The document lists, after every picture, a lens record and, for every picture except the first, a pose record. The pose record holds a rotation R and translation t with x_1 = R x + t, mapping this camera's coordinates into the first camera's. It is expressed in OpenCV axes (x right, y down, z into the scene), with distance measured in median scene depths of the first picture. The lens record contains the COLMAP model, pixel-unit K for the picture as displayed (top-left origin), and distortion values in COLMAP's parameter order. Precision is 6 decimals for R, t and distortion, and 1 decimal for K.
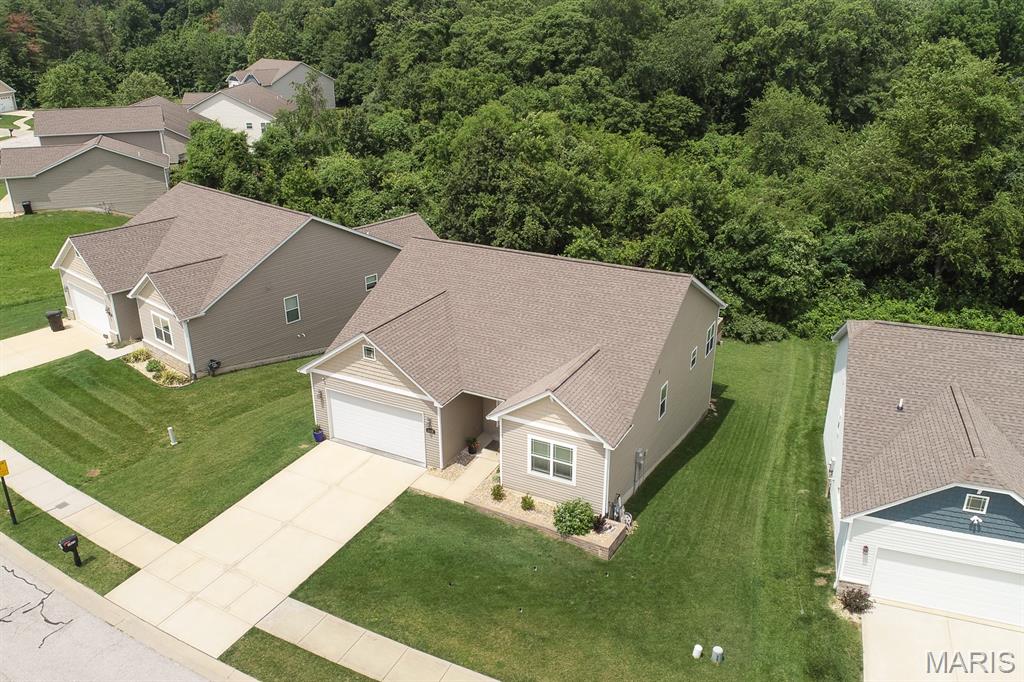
lens RADIAL K [[786.7, 0, 518.7], [0, 786.7, 337.9], [0, 0, 1]] dist [-0.000126, -0.009750]
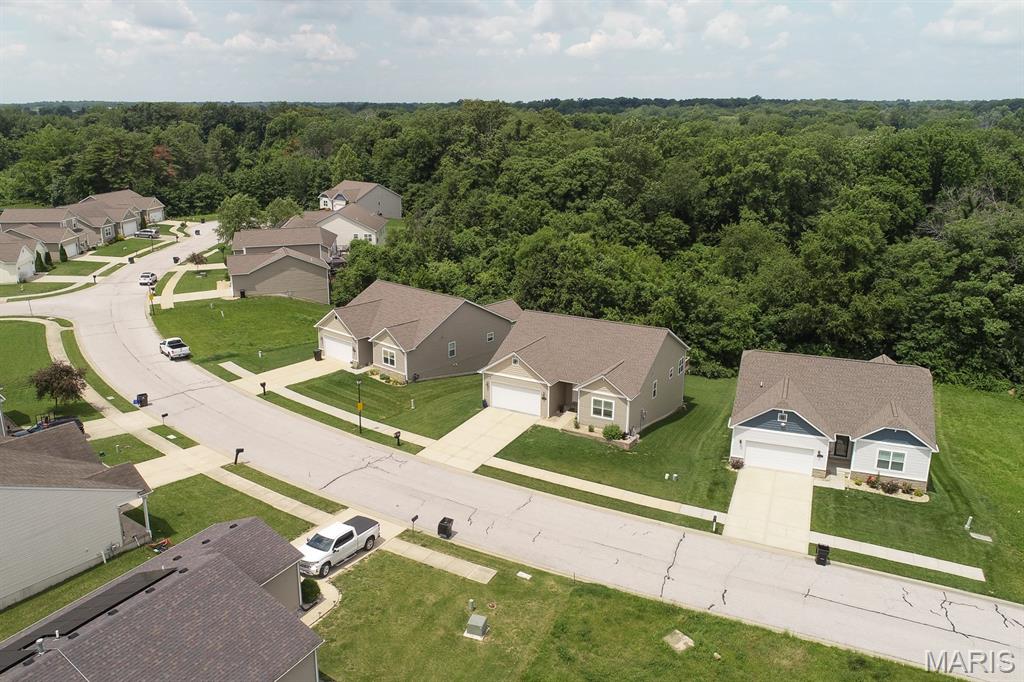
lens RADIAL K [[763.3, 0, 498.1], [0, 763.3, 340.1], [0, 0, 1]] dist [-0.005547, -0.004295]
pose [[0.999129, 0.012254, -0.039893, -0.112924], [-0.016573, 0.993814, -0.109812, 0.137562], [0.038301, 0.110378, 0.993151, -0.776285]]
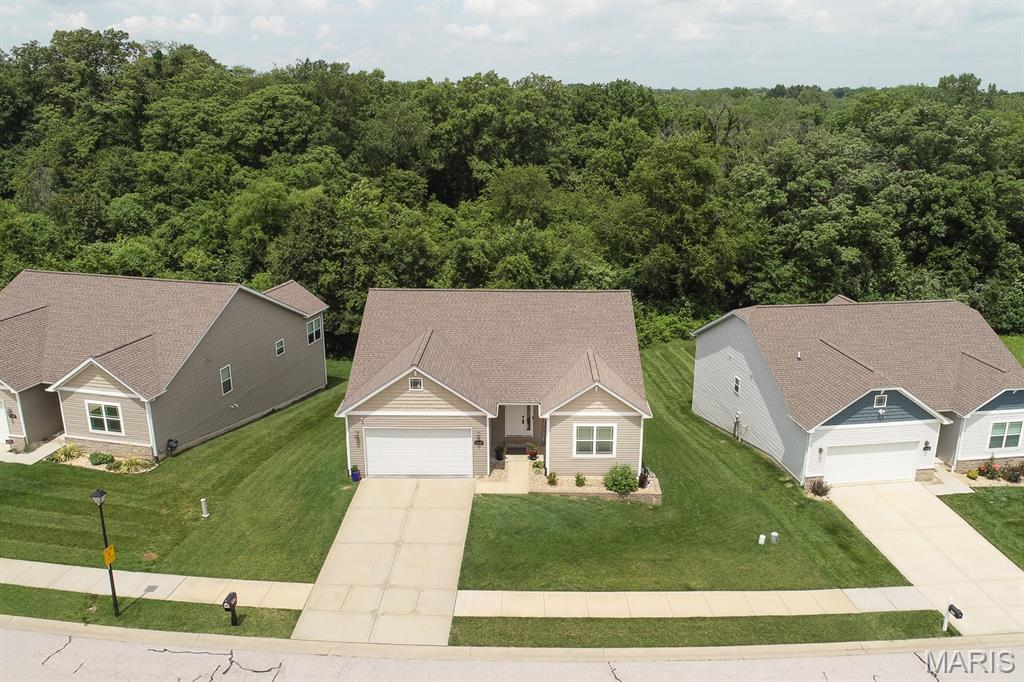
lens RADIAL K [[782.0, 0, 538.4], [0, 782.0, 342.0], [0, 0, 1]] dist [-0.002400, -0.007095]
pose [[0.884661, -0.129903, 0.447772, -0.382089], [0.170010, 0.984154, -0.050377, 0.033274], [-0.434132, 0.120692, 0.892727, -0.052769]]
